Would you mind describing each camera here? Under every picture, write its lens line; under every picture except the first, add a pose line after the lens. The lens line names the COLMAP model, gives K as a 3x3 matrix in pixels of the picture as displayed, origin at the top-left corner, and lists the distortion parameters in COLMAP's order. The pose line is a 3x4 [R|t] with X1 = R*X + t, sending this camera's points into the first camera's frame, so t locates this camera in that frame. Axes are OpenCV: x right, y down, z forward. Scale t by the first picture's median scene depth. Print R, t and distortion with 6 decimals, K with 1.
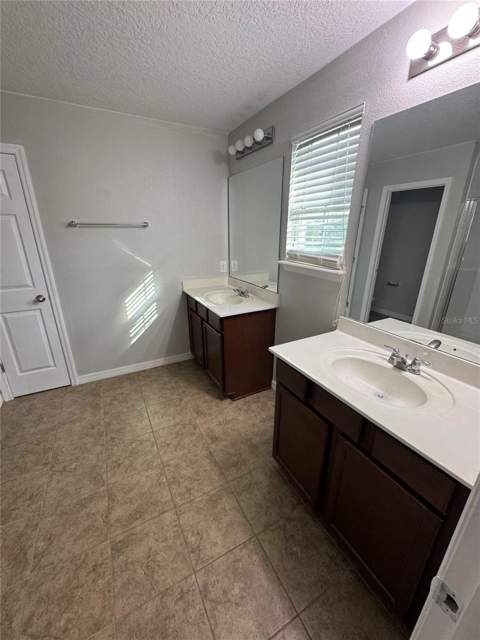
lens RADIAL K [[256.0, 0, 240.0], [0, 256.0, 318.3], [0, 0, 1]] dist [-0.003753, 0.000507]
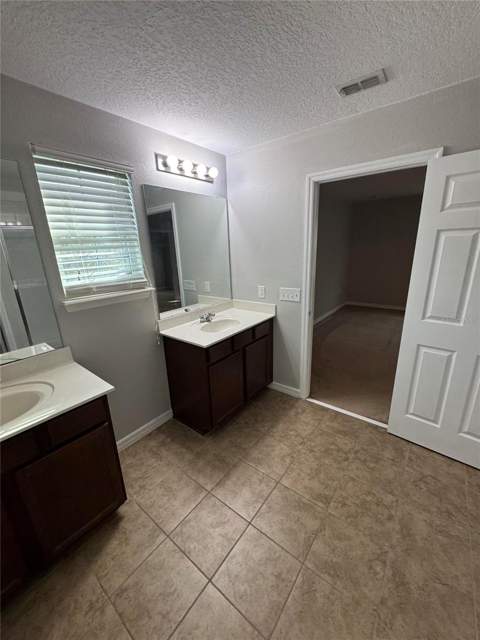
lens RADIAL K [[256.0, 0, 240.0], [0, 256.0, 318.3], [0, 0, 1]] dist [-0.003753, 0.000507]
pose [[-0.399539, -0.240901, 0.884498, -0.965468], [0.333268, 0.860665, 0.384951, -0.400189], [-0.853991, 0.448578, -0.263585, 1.030171]]
